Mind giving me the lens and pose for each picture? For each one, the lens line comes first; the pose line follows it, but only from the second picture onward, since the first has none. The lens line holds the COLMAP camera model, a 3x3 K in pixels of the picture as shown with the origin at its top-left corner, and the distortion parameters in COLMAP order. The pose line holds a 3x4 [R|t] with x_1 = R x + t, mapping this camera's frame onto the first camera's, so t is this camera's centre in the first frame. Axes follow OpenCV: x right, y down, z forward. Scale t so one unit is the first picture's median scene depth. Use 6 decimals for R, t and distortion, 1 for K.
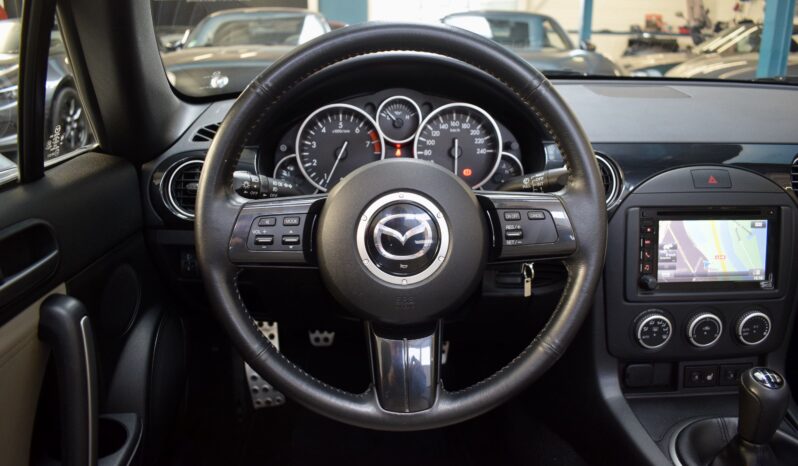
lens RADIAL K [[622.2, 0, 399.0], [0, 622.2, 233.0], [0, 0, 1]] dist [-0.105218, 0.008200]
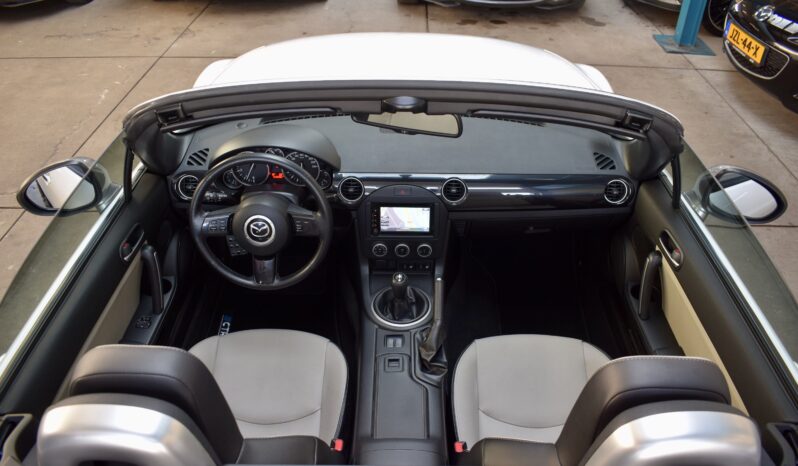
lens RADIAL K [[622.2, 0, 399.0], [0, 622.2, 233.0], [0, 0, 1]] dist [-0.105218, 0.008200]
pose [[0.999346, 0.030511, -0.019426, 0.537606], [-0.022486, 0.944731, 0.327074, -0.707430], [0.028332, -0.326423, 0.944799, -1.303932]]
